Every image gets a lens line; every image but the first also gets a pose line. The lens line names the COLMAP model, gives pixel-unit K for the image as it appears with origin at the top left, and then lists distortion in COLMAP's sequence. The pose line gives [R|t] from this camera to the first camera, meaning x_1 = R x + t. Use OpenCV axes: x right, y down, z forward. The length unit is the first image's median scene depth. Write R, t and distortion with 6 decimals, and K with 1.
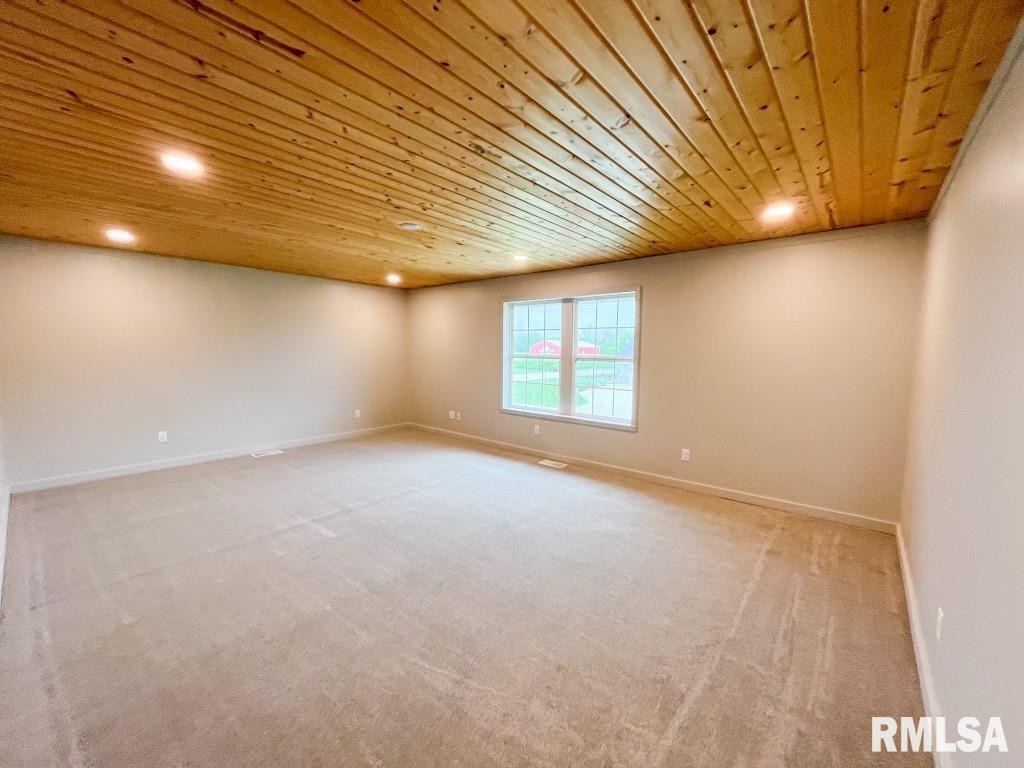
lens RADIAL K [[412.0, 0, 511.0], [0, 412.0, 382.3], [0, 0, 1]] dist [-0.004129, 0.000504]
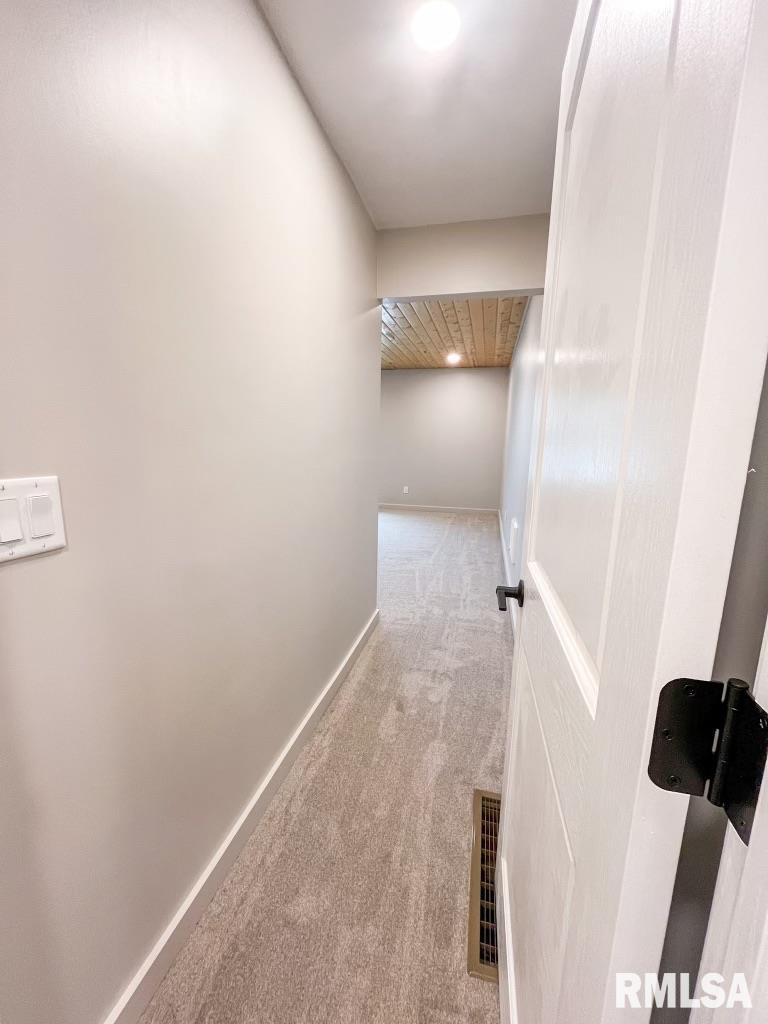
lens RADIAL K [[412.0, 0, 386.4], [0, 412.0, 511.5], [0, 0, 1]] dist [-0.004129, 0.000504]
pose [[0.893464, -0.070827, 0.443515, -0.373208], [0.026701, 0.994117, 0.104967, 0.073347], [-0.448340, -0.081942, 0.890099, -0.450400]]
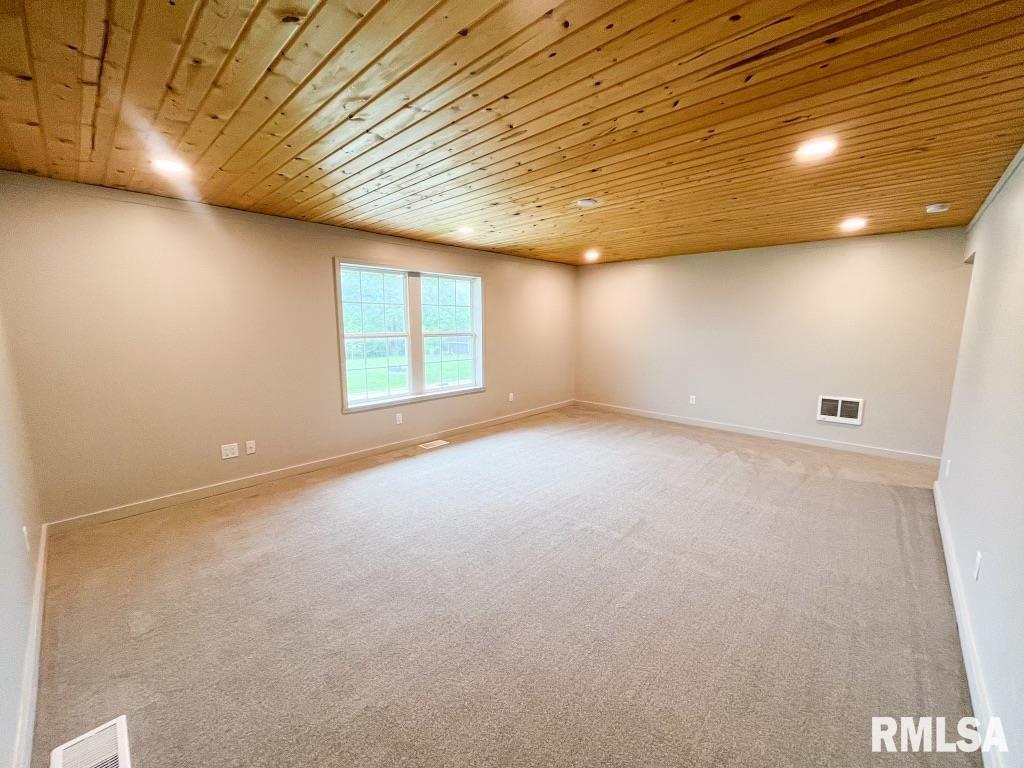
lens RADIAL K [[412.0, 0, 512.3], [0, 412.0, 389.7], [0, 0, 1]] dist [-0.004129, 0.000504]
pose [[0.042116, -0.170350, 0.984483, -0.904536], [0.082784, 0.982564, 0.166476, -0.084022], [-0.995677, 0.074488, 0.055483, 0.811549]]
